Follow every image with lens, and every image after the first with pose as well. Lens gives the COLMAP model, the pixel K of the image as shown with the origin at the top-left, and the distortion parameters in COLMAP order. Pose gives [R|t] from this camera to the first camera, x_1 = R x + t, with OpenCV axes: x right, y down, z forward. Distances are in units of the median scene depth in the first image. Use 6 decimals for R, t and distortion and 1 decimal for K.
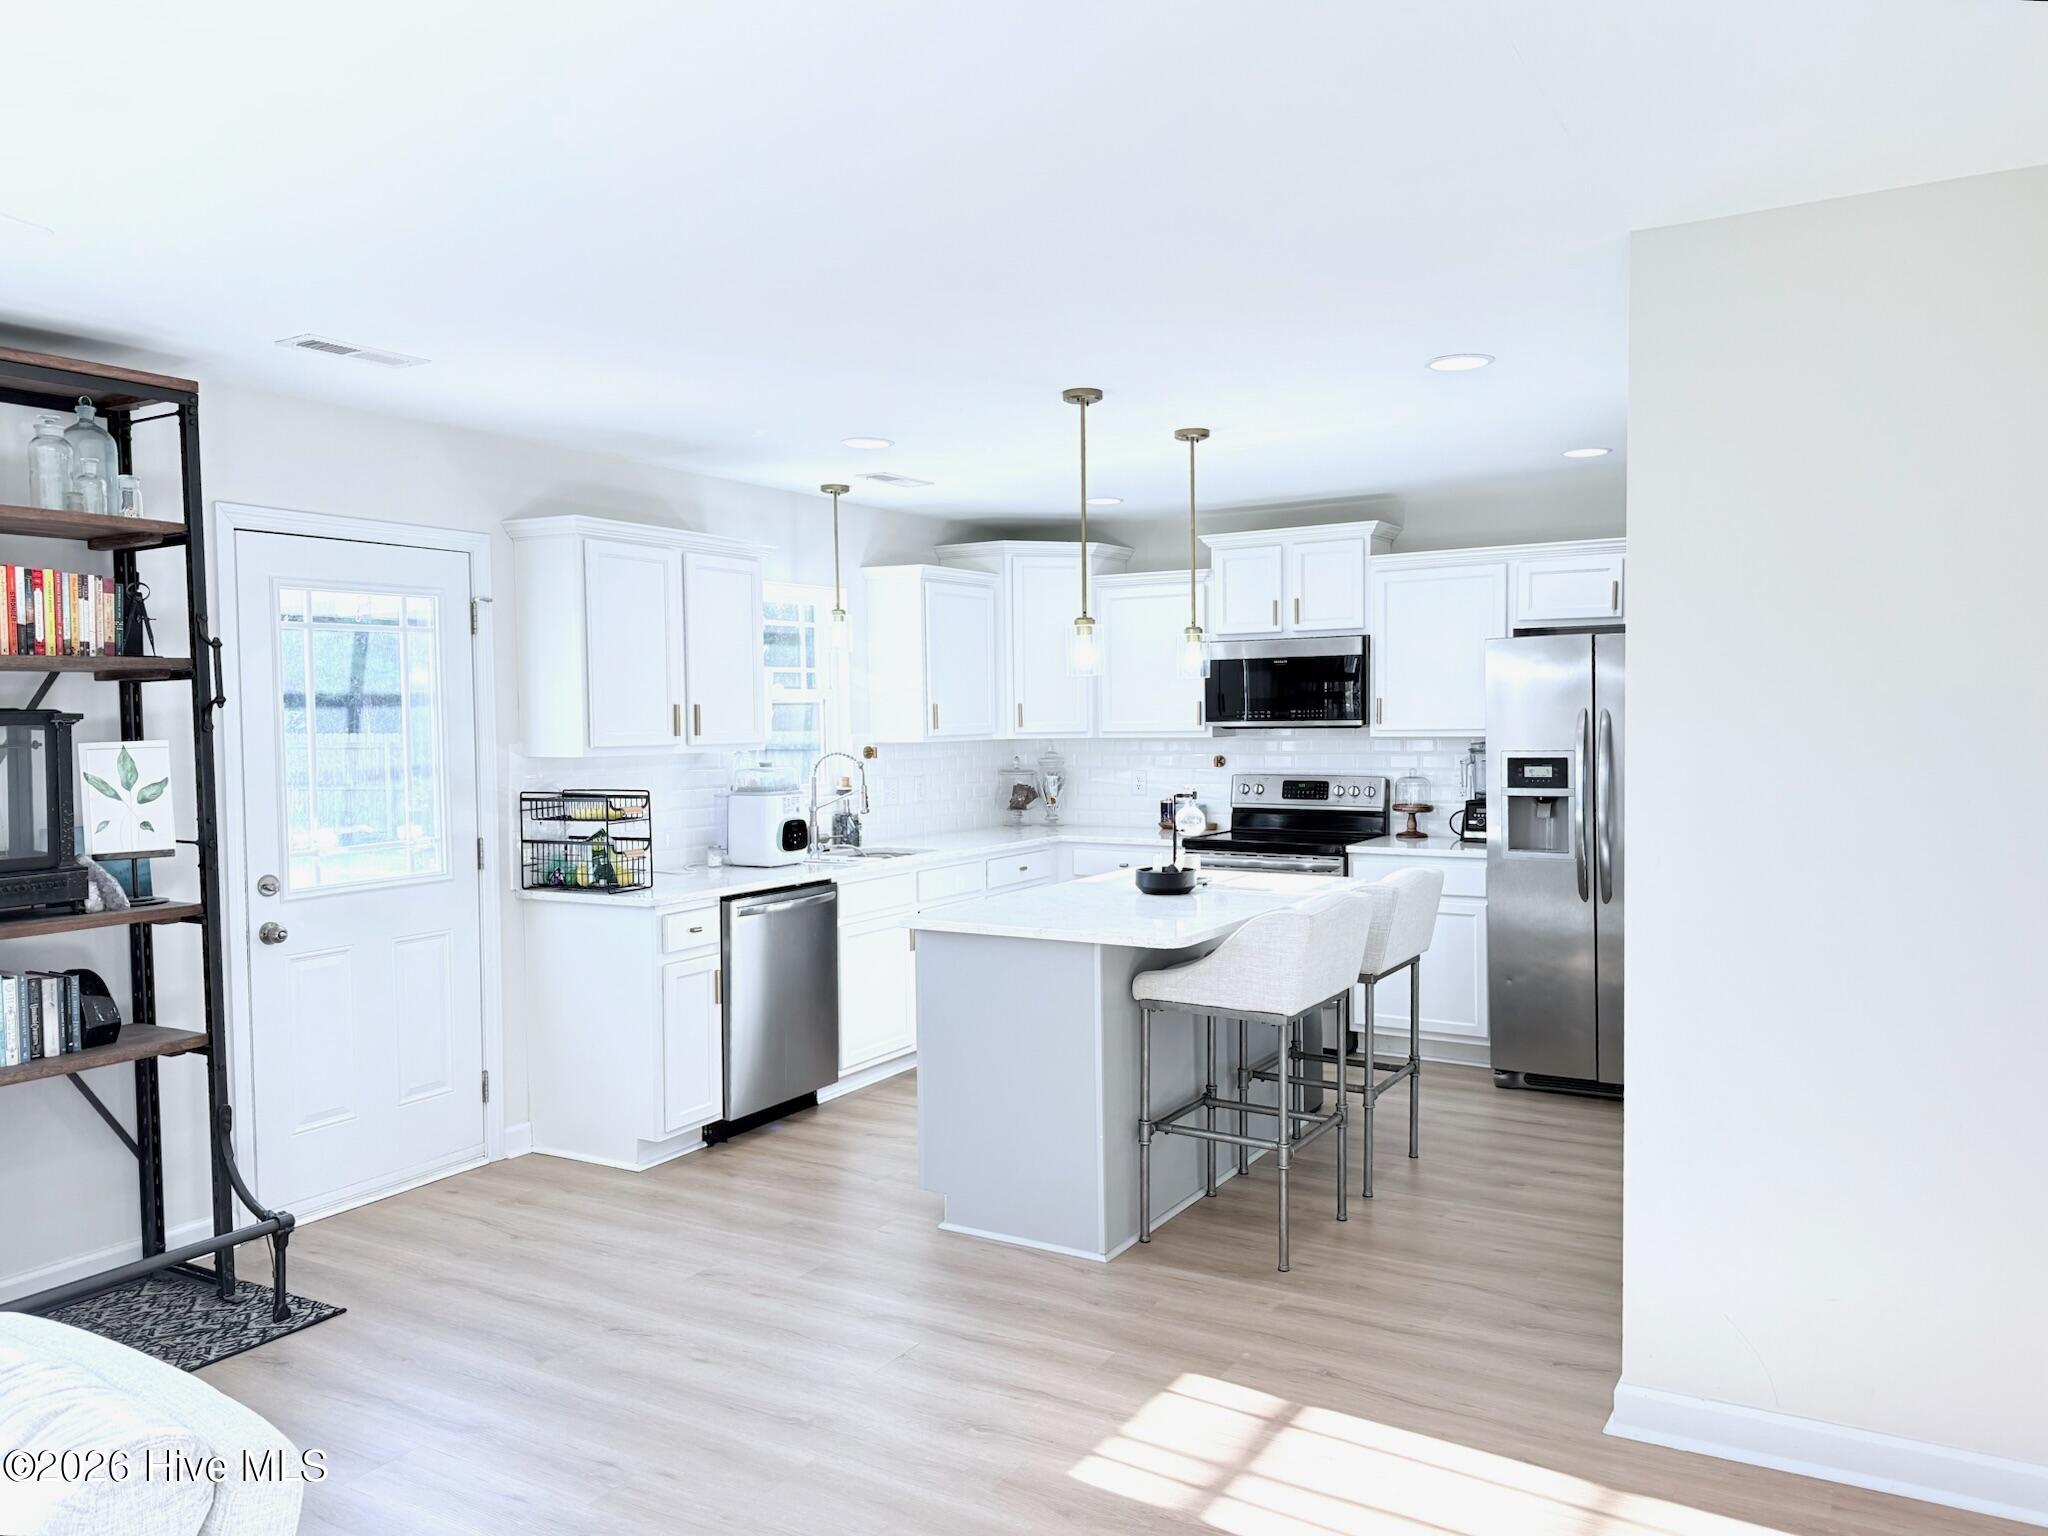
lens RADIAL K [[1455.3, 0, 1024.0], [0, 1455.3, 768.0], [0, 0, 1]] dist [0.105800, -0.158463]
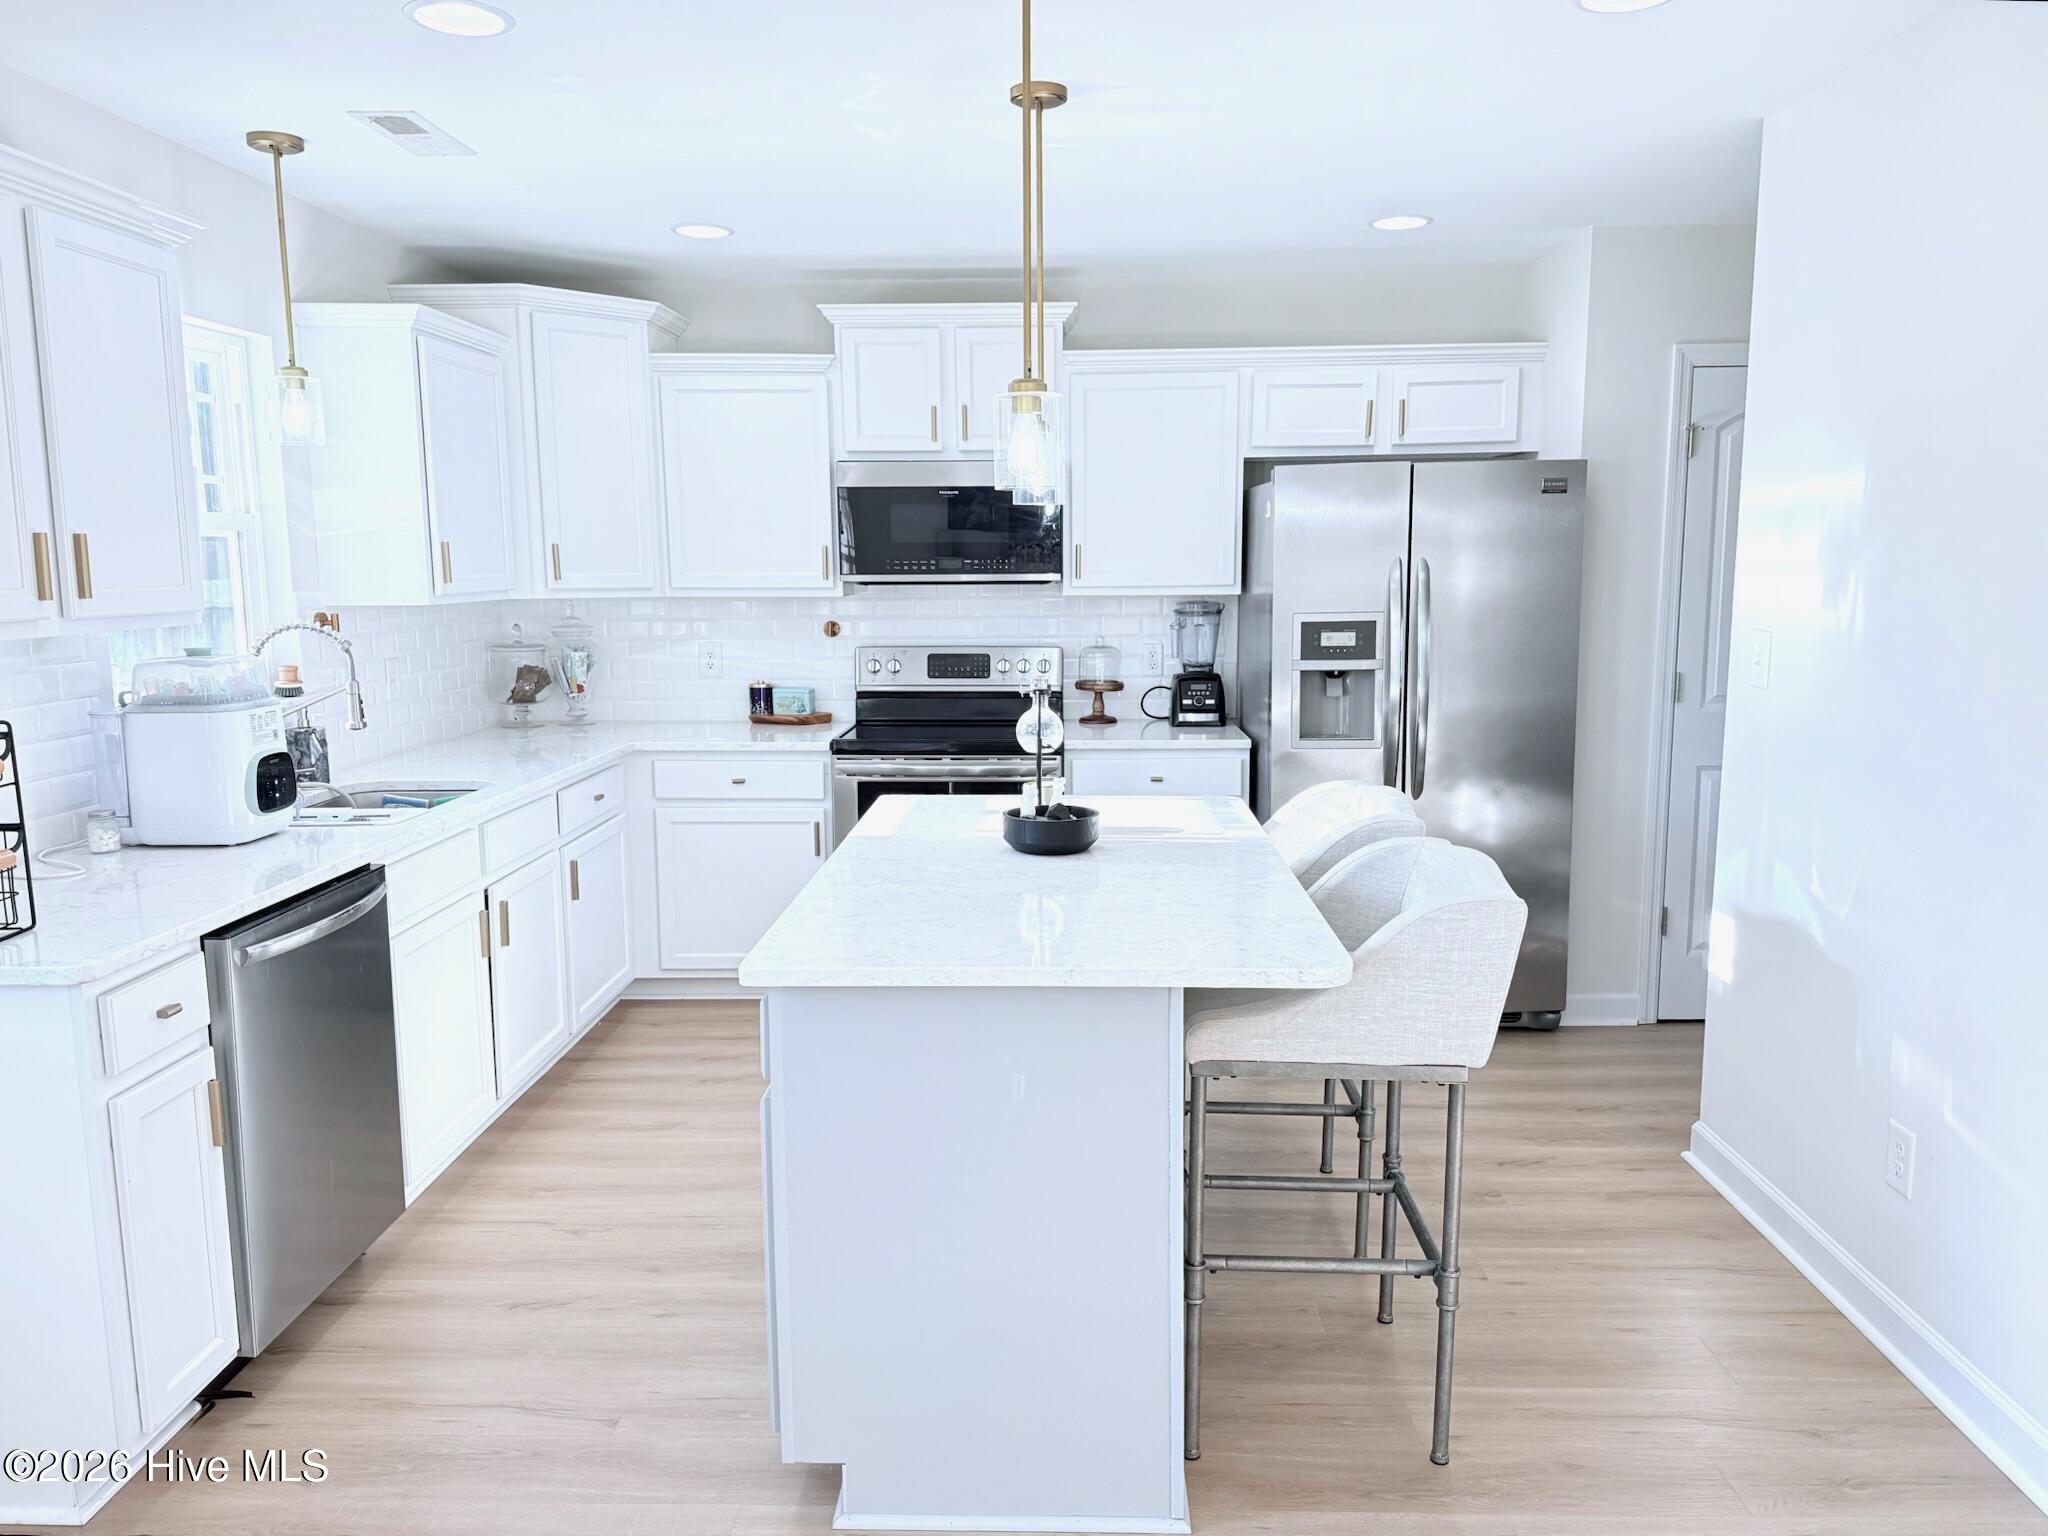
lens RADIAL K [[1455.3, 0, 1024.0], [0, 1455.3, 768.0], [0, 0, 1]] dist [0.105800, -0.158463]
pose [[0.874055, -0.061913, 0.481866, -0.177435], [0.013679, 0.994590, 0.102979, -0.011648], [-0.485635, -0.083417, 0.870173, 0.387122]]
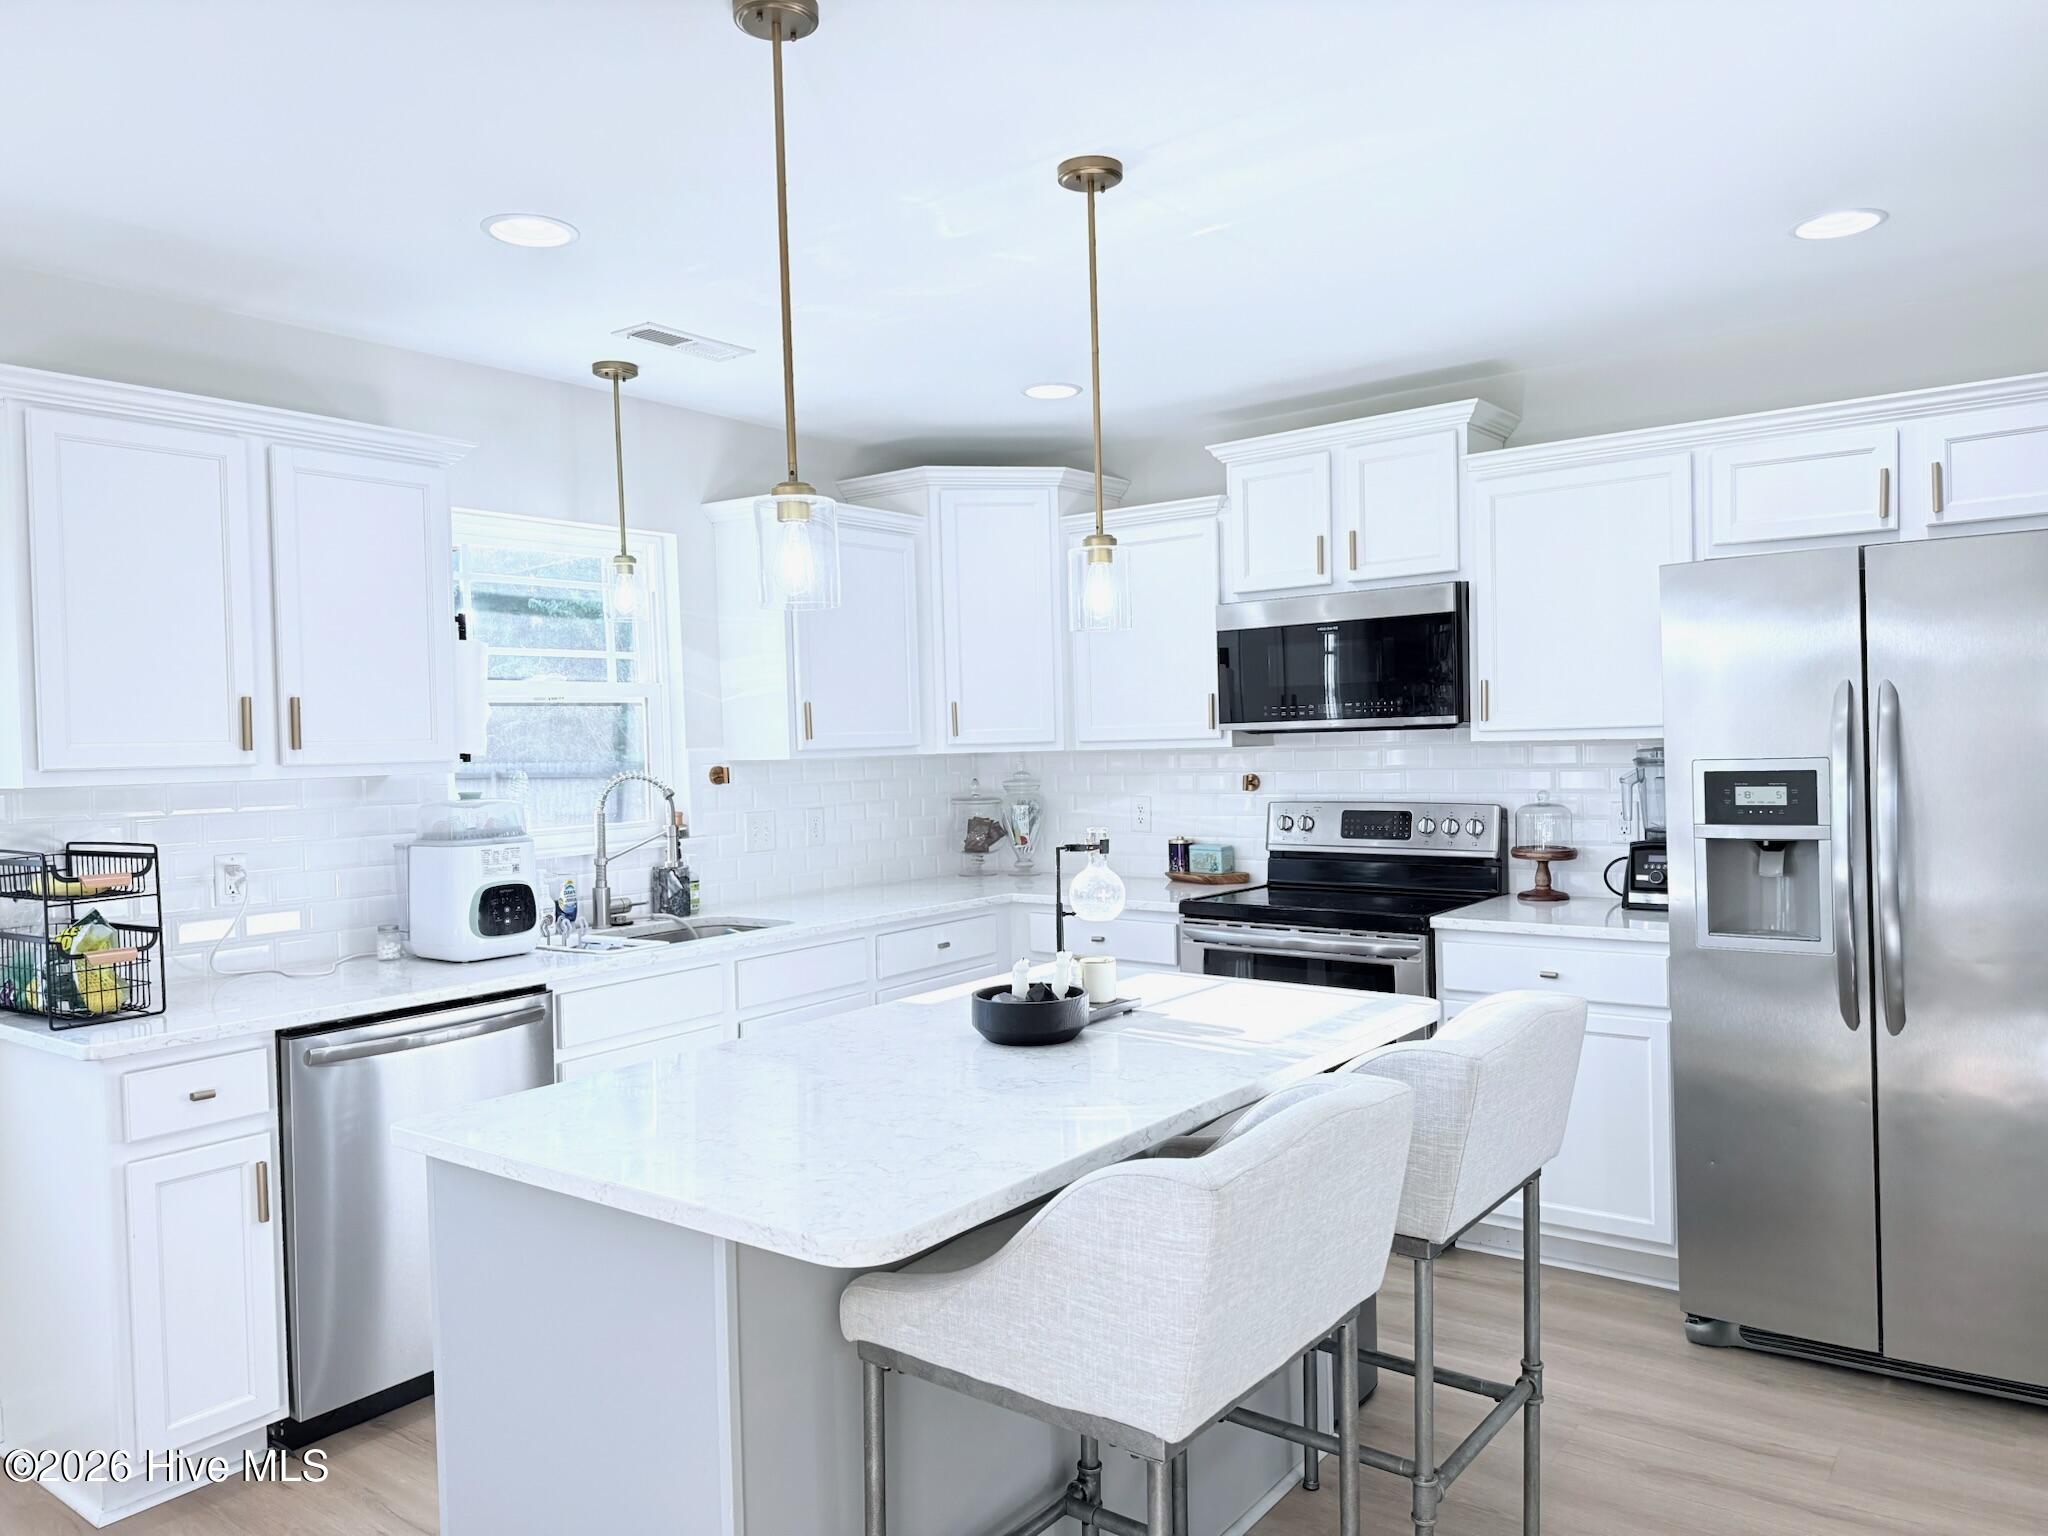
lens RADIAL K [[1419.9, 0, 1024.0], [0, 1419.9, 768.0], [0, 0, 1]] dist [0.064763, -0.093971]
pose [[0.994280, -0.011522, -0.106178, 0.125105], [0.009814, 0.999814, -0.016592, -0.001762], [0.106350, 0.015456, 0.994209, 0.415959]]
